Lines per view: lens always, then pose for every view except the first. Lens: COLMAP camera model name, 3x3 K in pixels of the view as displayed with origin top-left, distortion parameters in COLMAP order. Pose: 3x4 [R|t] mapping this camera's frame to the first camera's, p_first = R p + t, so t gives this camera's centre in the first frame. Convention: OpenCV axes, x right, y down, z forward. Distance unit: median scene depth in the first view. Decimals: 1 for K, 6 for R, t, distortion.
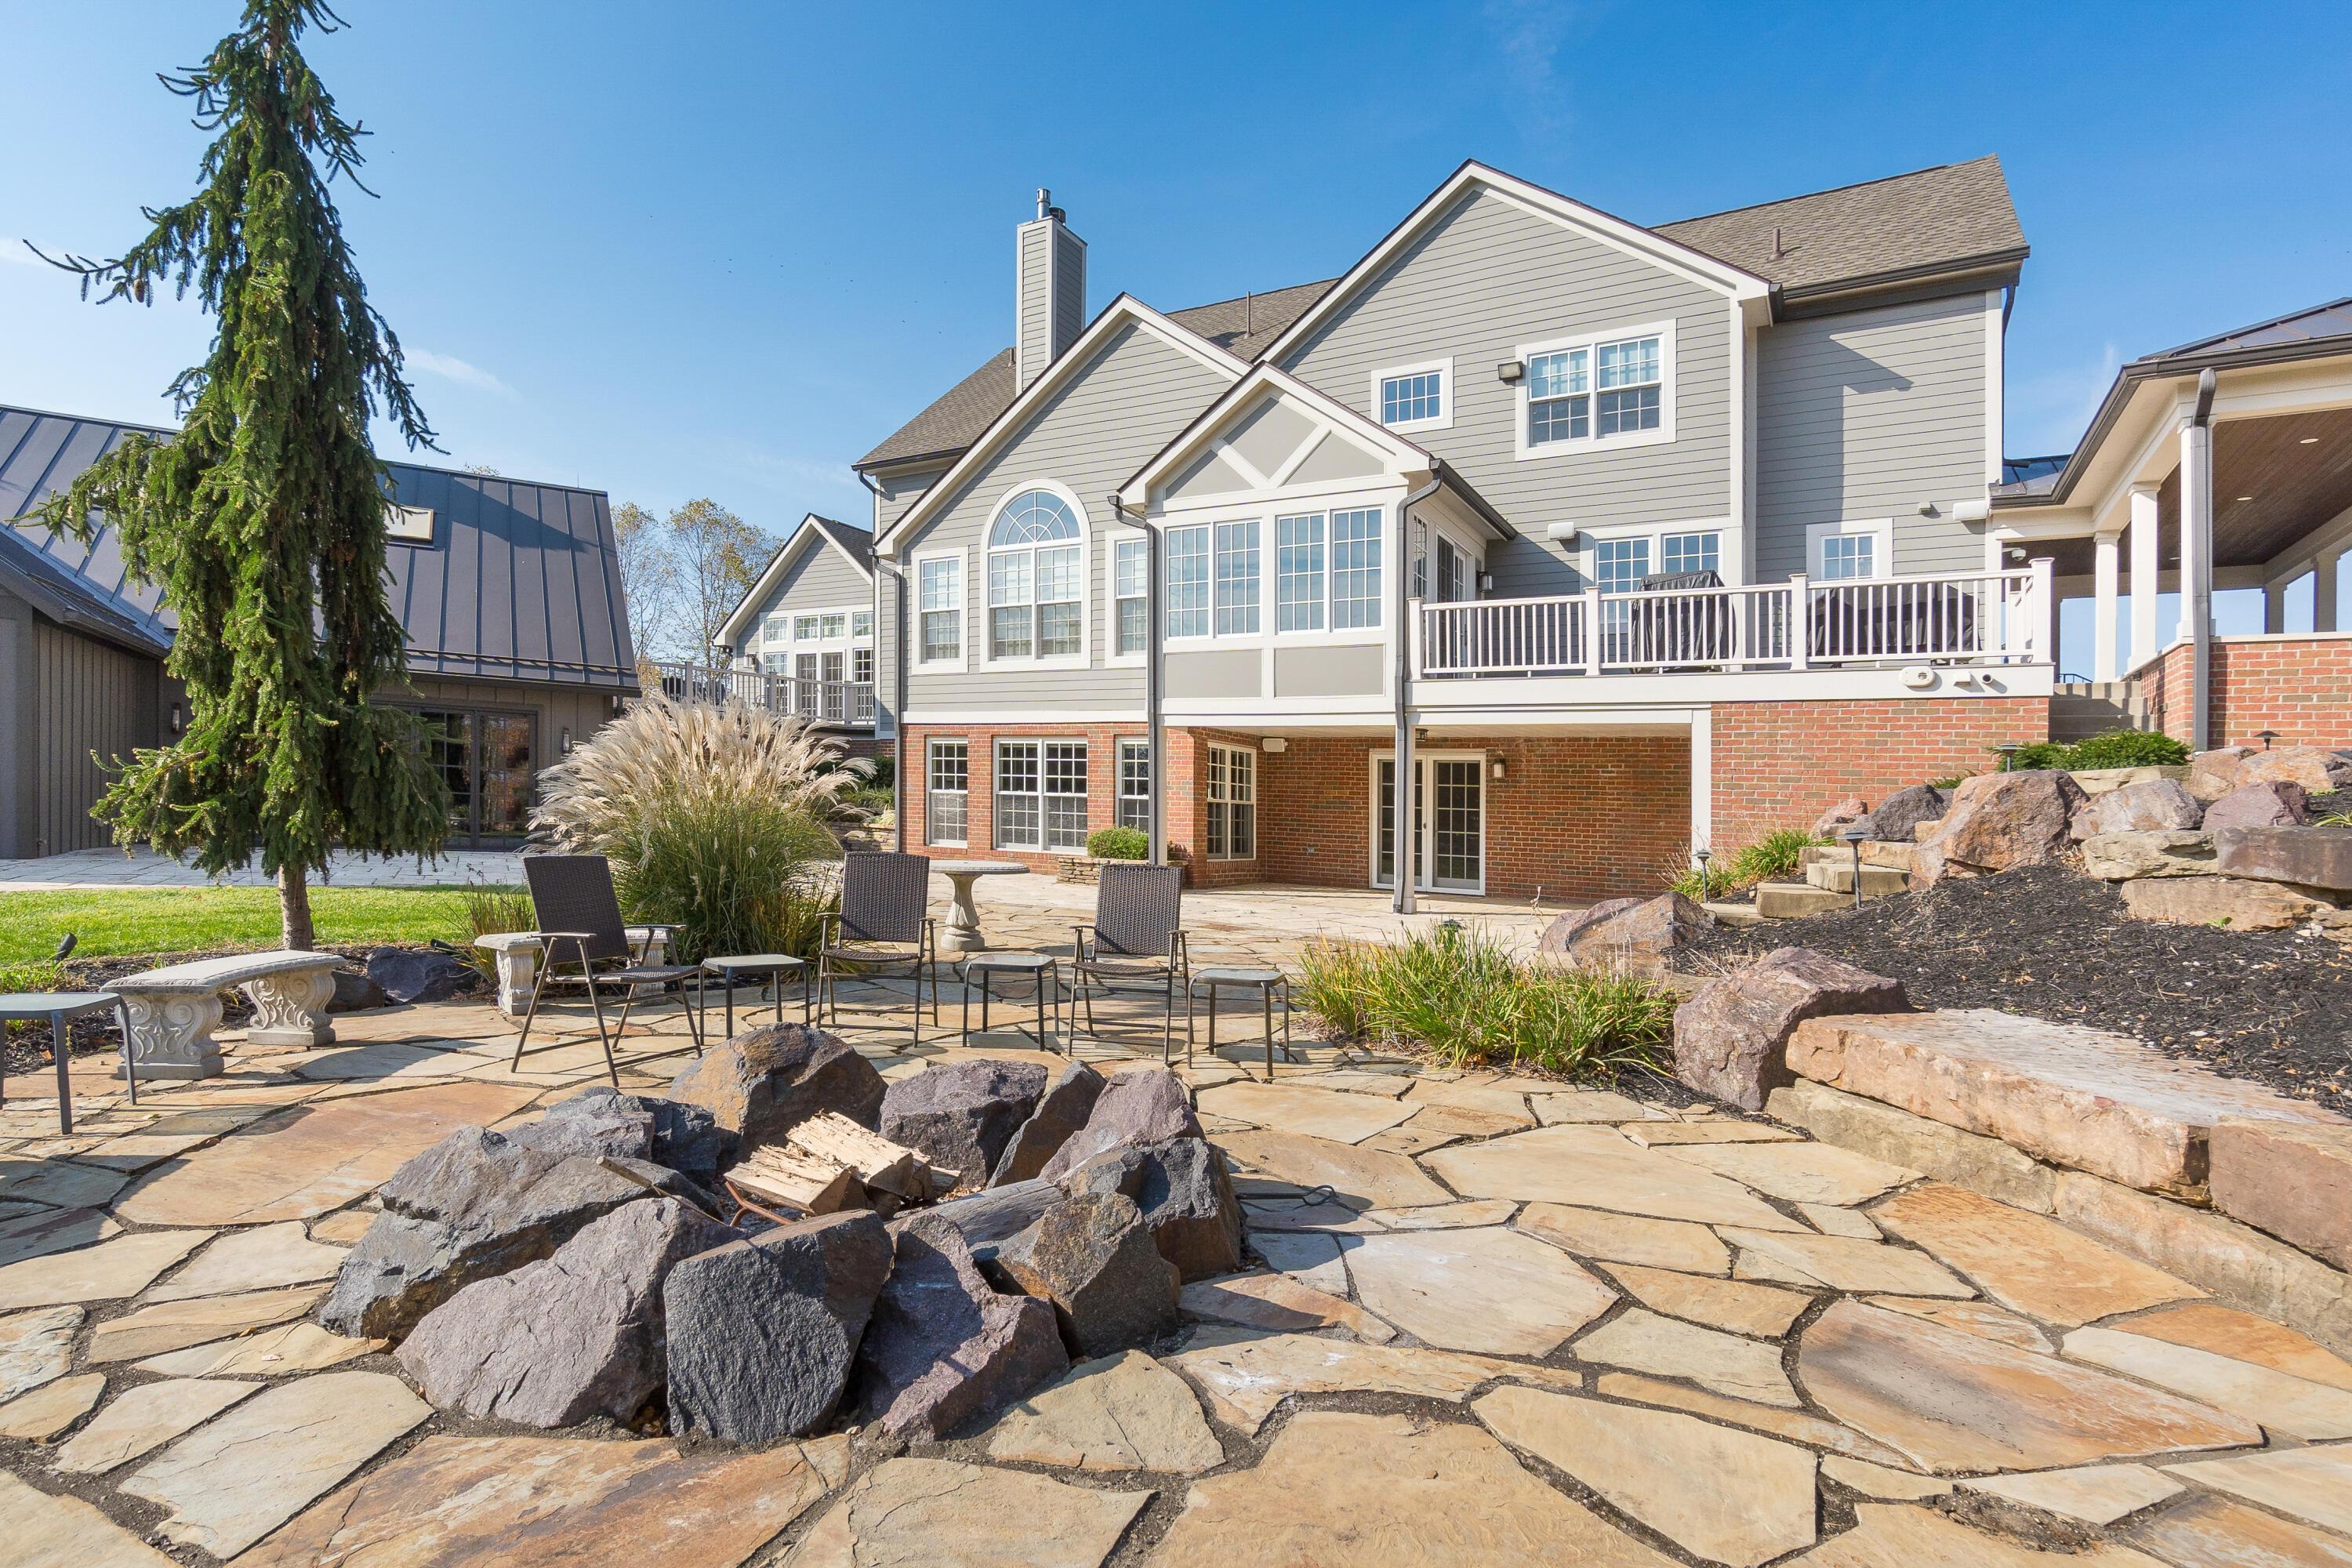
lens RADIAL K [[1192.1, 0, 1128.1], [0, 1192.1, 761.0], [0, 0, 1]] dist [-0.005160, 0.000748]
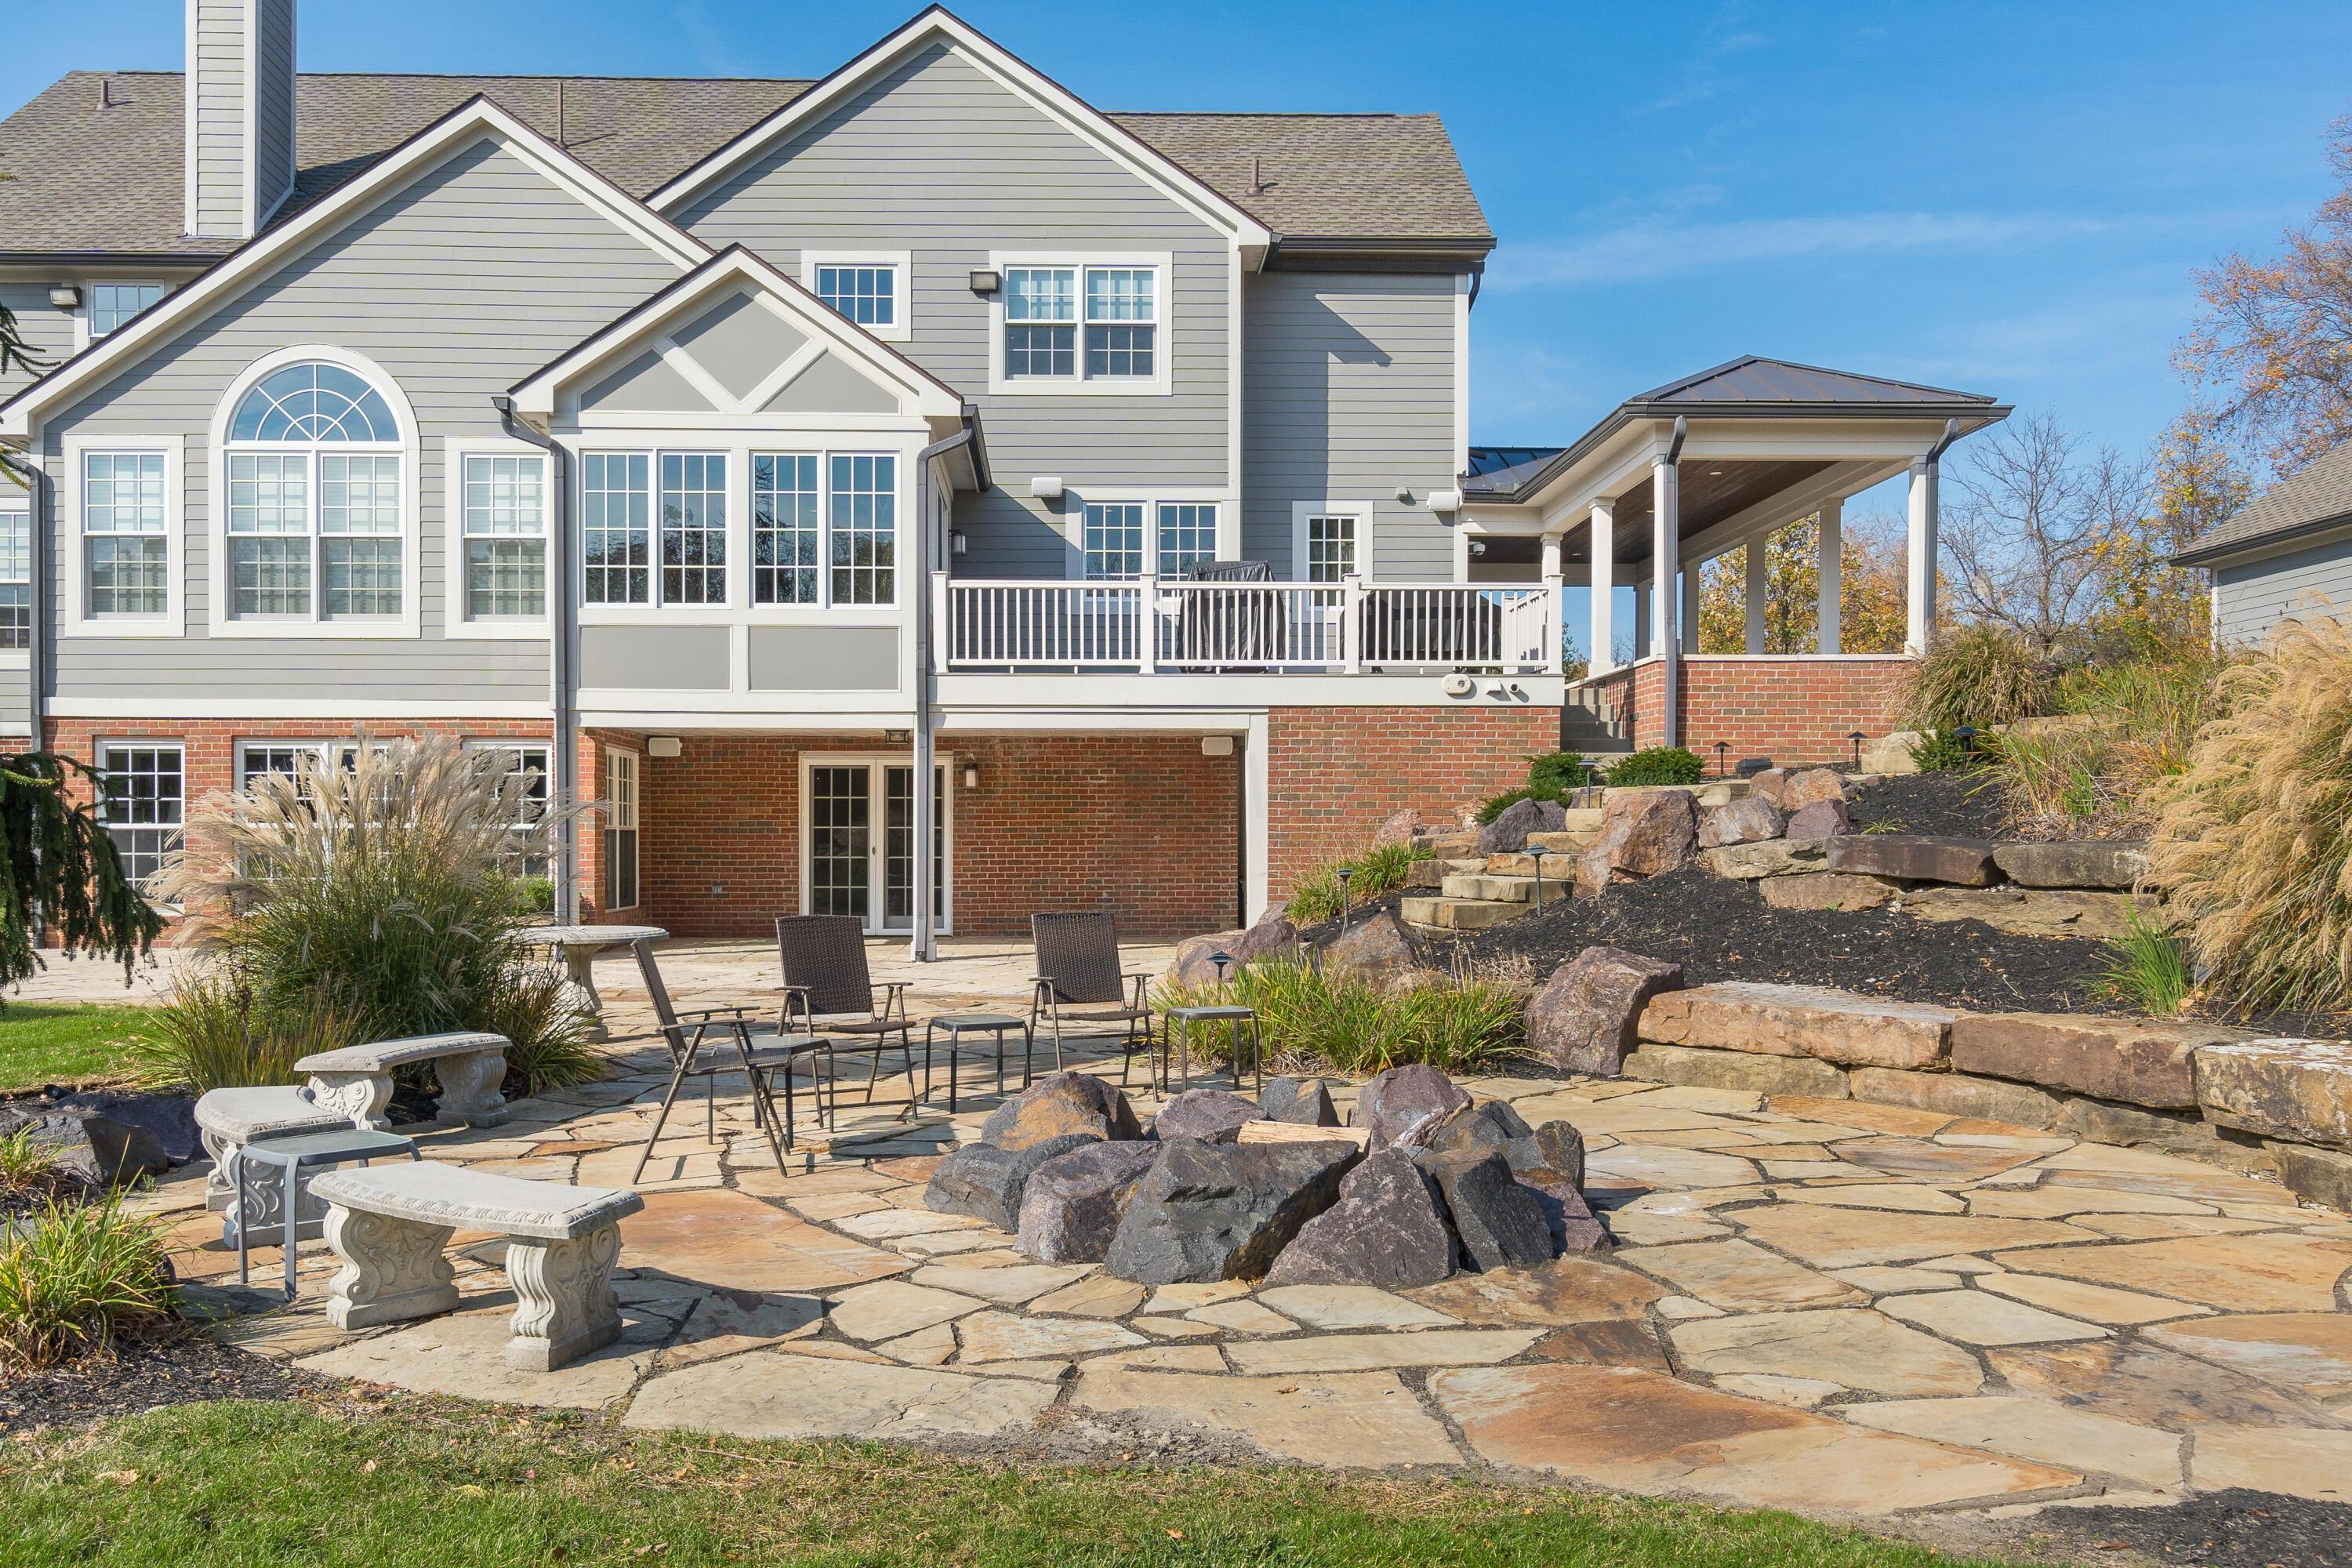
lens RADIAL K [[1840.1, 0, 1123.6], [0, 1840.1, 822.9], [0, 0, 1]] dist [-0.001951, 0.004508]
pose [[0.839066, -0.032435, 0.543062, -0.320000], [0.007848, 0.998839, 0.047532, -0.023578], [-0.543974, -0.035621, 0.838346, -0.116459]]
